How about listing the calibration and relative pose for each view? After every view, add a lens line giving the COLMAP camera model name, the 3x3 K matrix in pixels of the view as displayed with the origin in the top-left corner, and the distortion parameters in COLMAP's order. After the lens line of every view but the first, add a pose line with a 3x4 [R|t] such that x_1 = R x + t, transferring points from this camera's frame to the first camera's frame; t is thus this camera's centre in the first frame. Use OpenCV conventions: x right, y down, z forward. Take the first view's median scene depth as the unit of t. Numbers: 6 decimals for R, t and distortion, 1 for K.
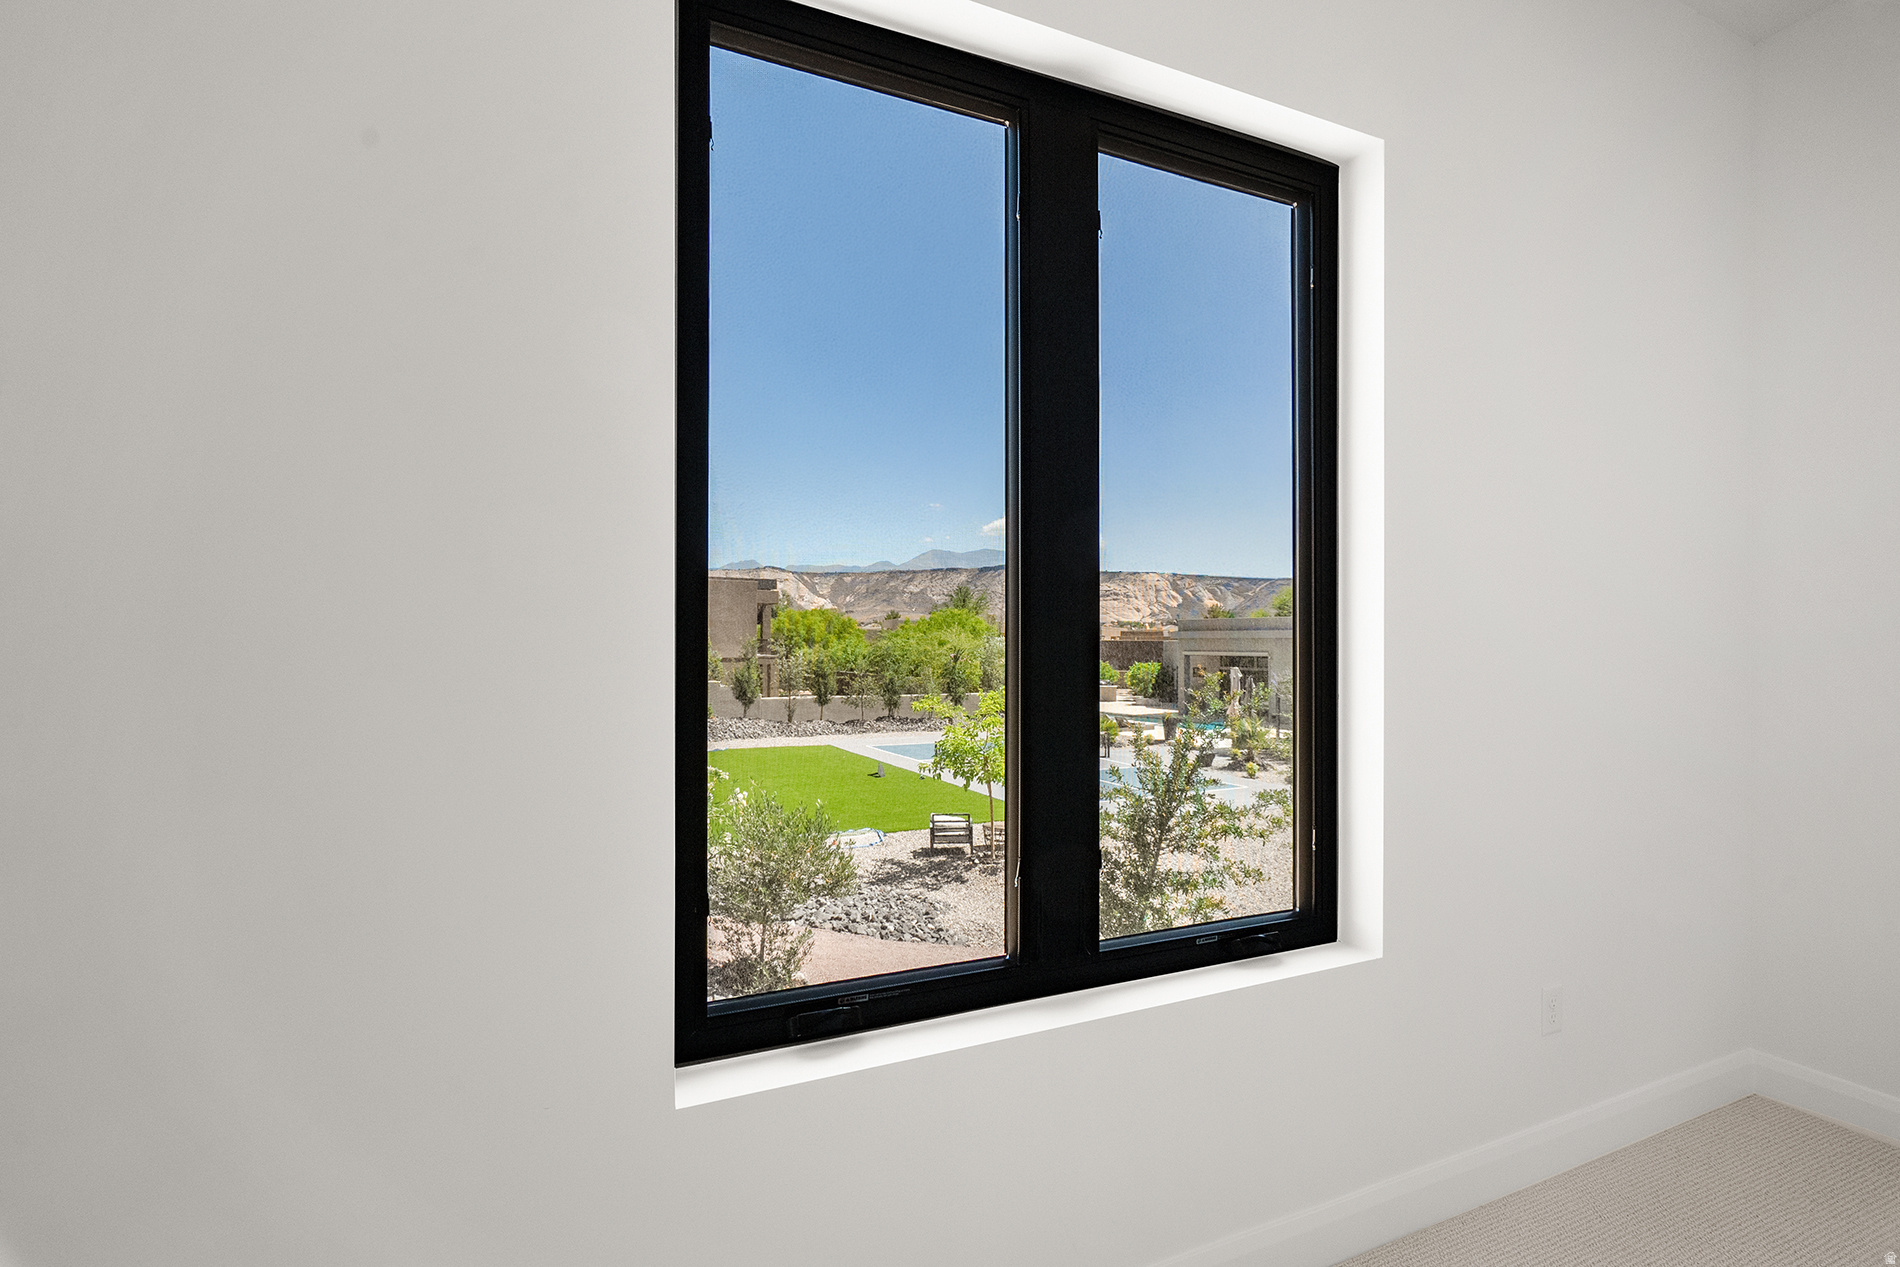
lens RADIAL K [[866.0, 0, 944.3], [0, 866.0, 628.3], [0, 0, 1]] dist [-0.003246, 0.001797]
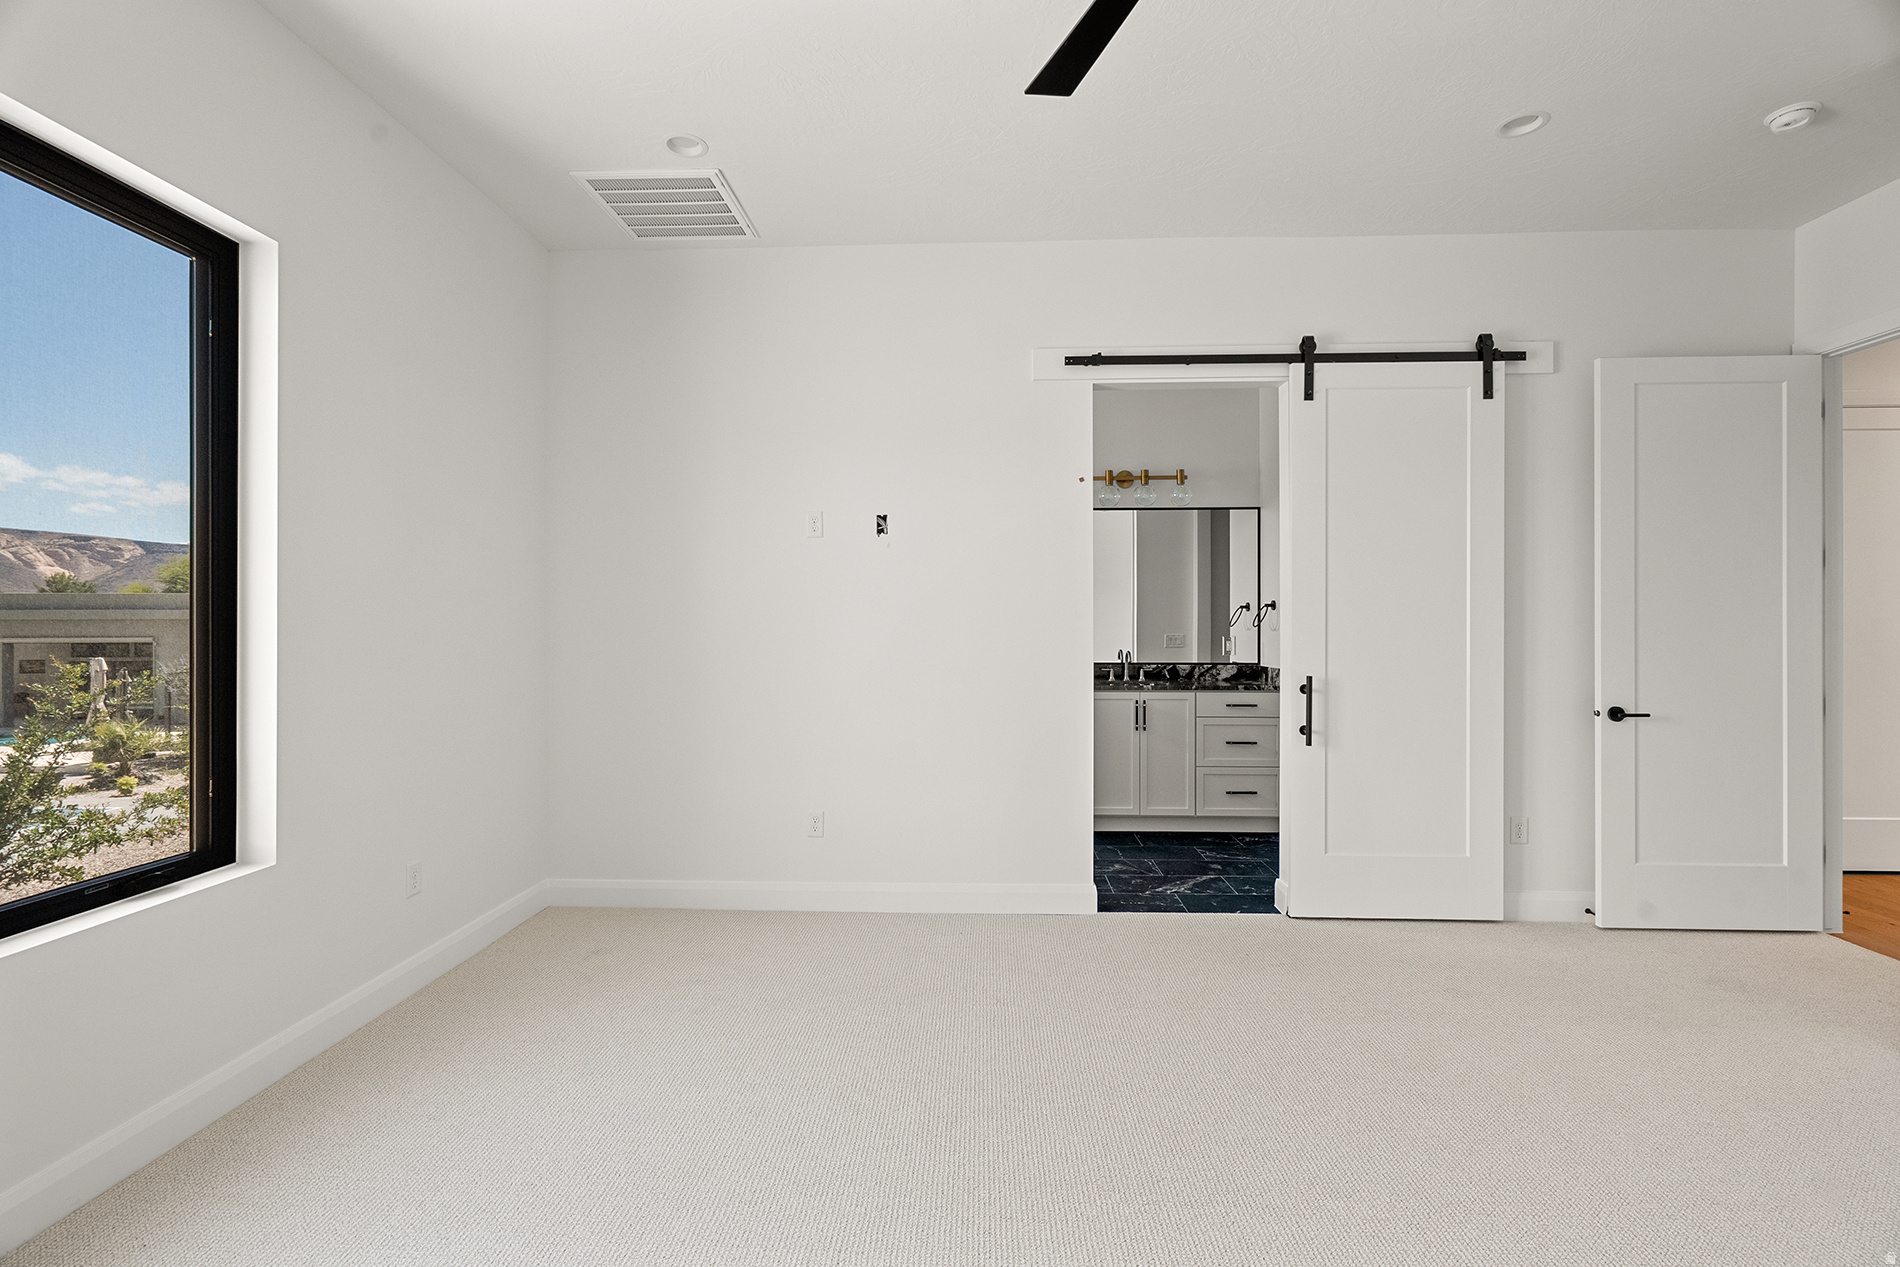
lens RADIAL K [[866.0, 0, 949.8], [0, 866.0, 624.0], [0, 0, 1]] dist [-0.003246, 0.001797]
pose [[0.450725, -0.003210, 0.892657, -0.045742], [-0.011409, 0.999891, 0.009356, -0.003309], [-0.892590, -0.014402, 0.450640, -0.113777]]
